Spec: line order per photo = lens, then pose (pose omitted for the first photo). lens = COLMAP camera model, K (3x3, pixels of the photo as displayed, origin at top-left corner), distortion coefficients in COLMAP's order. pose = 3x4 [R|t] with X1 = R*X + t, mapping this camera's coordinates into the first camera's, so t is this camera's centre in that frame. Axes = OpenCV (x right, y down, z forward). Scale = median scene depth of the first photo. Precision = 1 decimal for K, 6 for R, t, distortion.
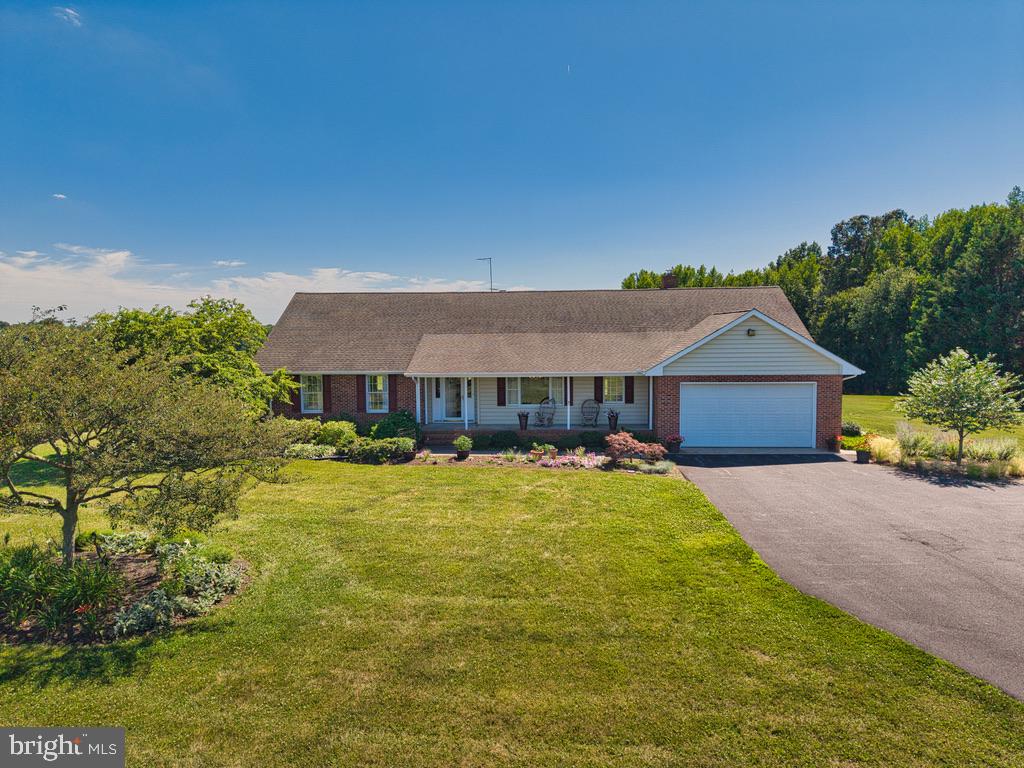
lens RADIAL K [[682.0, 0, 509.6], [0, 682.0, 380.1], [0, 0, 1]] dist [0.033660, -0.036352]
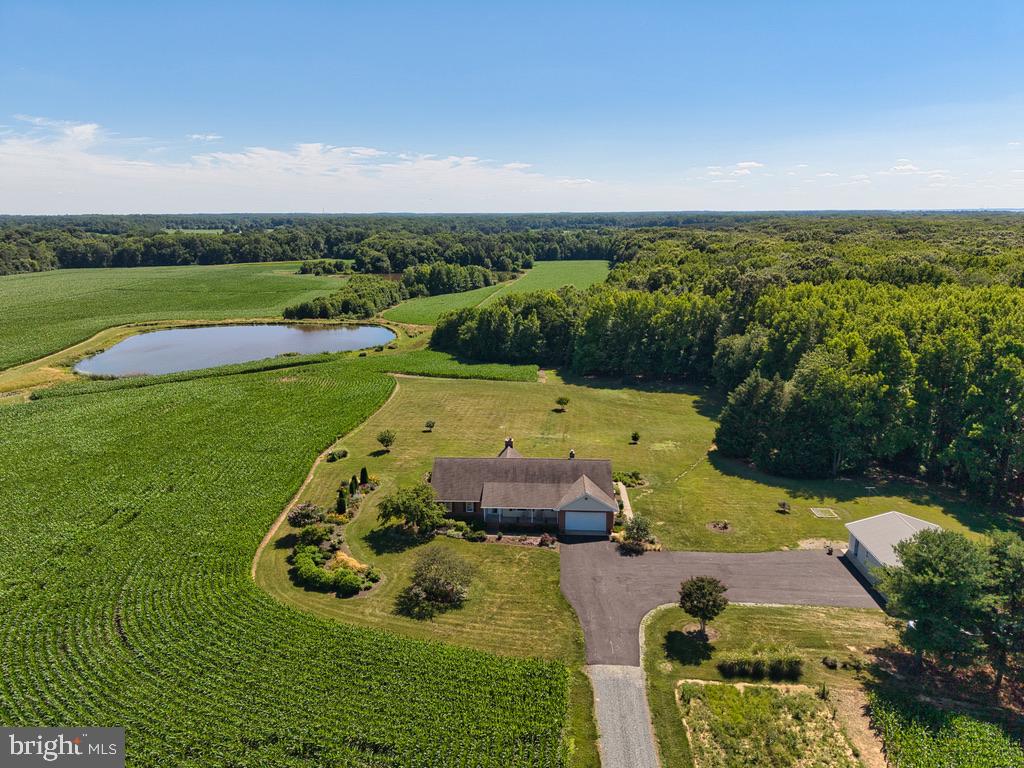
lens RADIAL K [[682.0, 0, 510.5], [0, 682.0, 382.8], [0, 0, 1]] dist [0.033660, -0.036352]
pose [[0.999993, 0.003626, -0.000340, -0.015652], [-0.003513, 0.985045, 0.172262, -1.172172], [0.000960, -0.172259, 0.985051, -2.118121]]
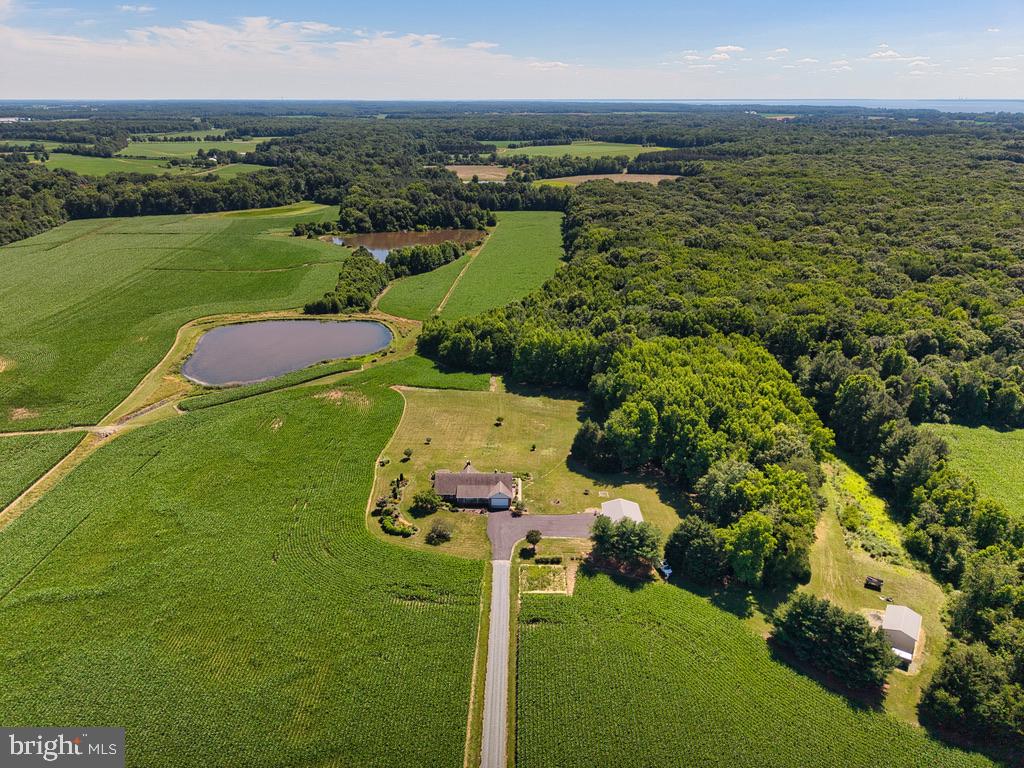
lens RADIAL K [[682.0, 0, 513.5], [0, 682.0, 381.0], [0, 0, 1]] dist [0.033660, -0.036352]
pose [[0.998949, -0.006028, 0.045427, 0.154651], [-0.008658, 0.948628, 0.316275, -3.784851], [-0.045000, -0.316336, 0.947579, -6.050633]]
